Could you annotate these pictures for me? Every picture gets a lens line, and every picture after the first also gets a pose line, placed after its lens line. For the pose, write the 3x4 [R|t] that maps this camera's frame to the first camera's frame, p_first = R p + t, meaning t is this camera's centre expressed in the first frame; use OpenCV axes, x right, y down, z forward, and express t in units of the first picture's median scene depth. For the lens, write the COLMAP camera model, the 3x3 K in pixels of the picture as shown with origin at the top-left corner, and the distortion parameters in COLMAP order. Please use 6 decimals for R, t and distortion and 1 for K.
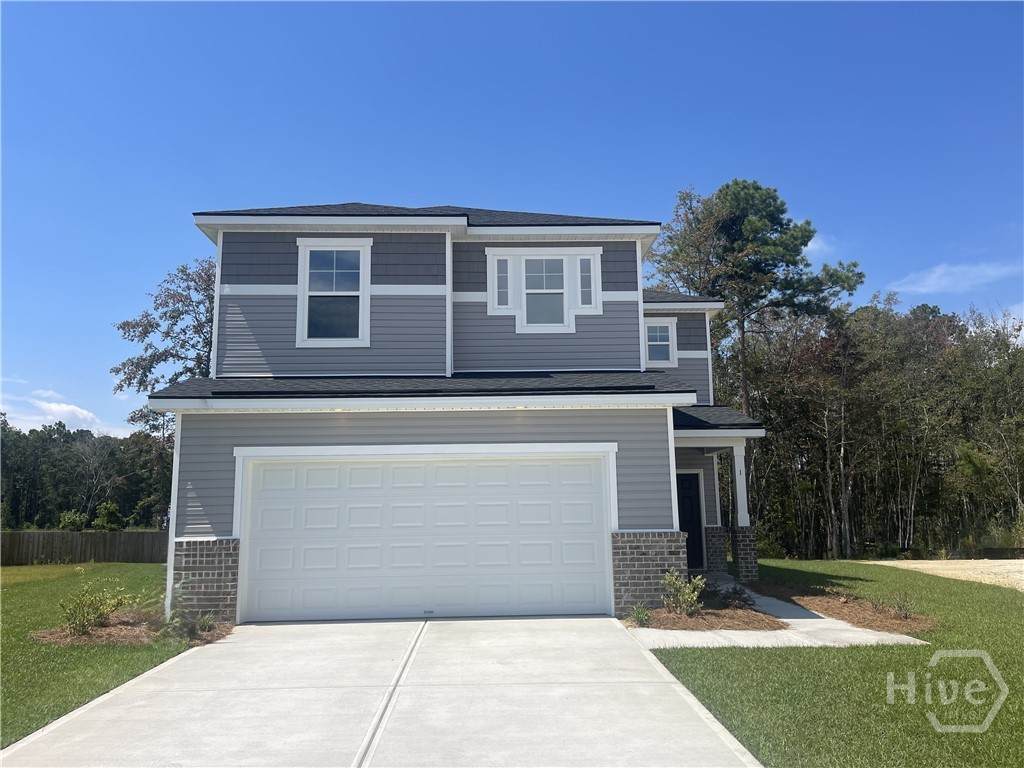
lens RADIAL K [[775.7, 0, 513.1], [0, 775.7, 389.7], [0, 0, 1]] dist [0.086987, -0.109428]
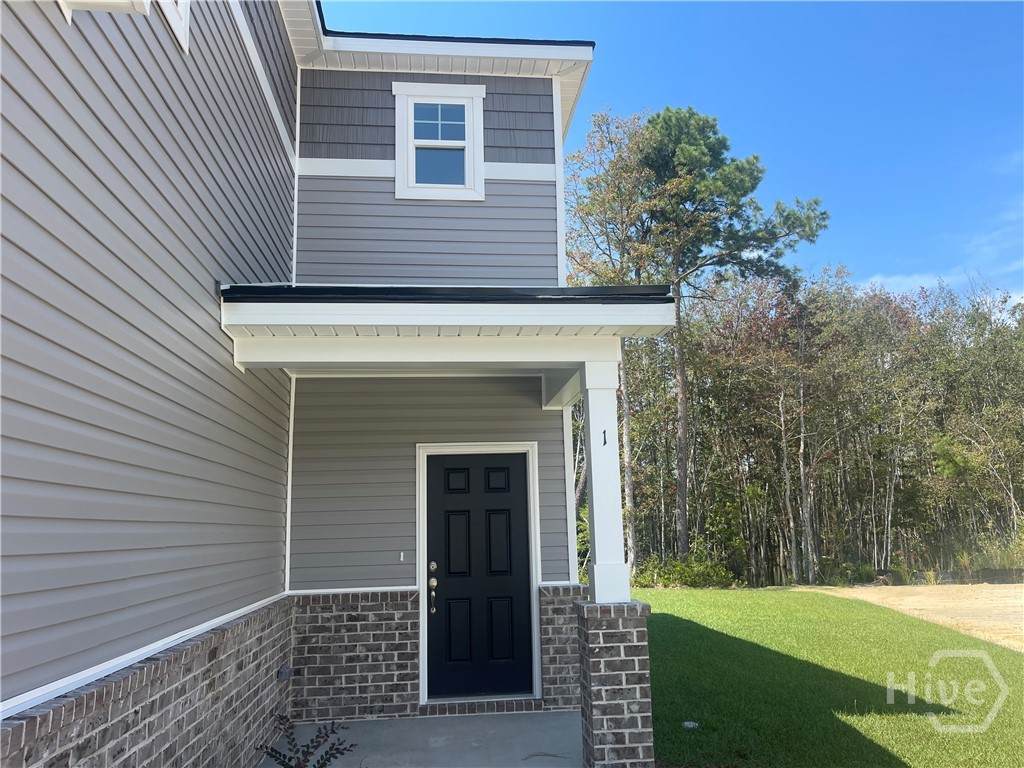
lens RADIAL K [[759.8, 0, 512.0], [0, 759.8, 384.0], [0, 0, 1]] dist [-0.023752, -0.001874]
pose [[0.998511, 0.001036, 0.054538, 0.091698], [0.000315, 0.999694, -0.024752, 0.035837], [-0.054547, 0.024732, 0.998205, 0.267524]]
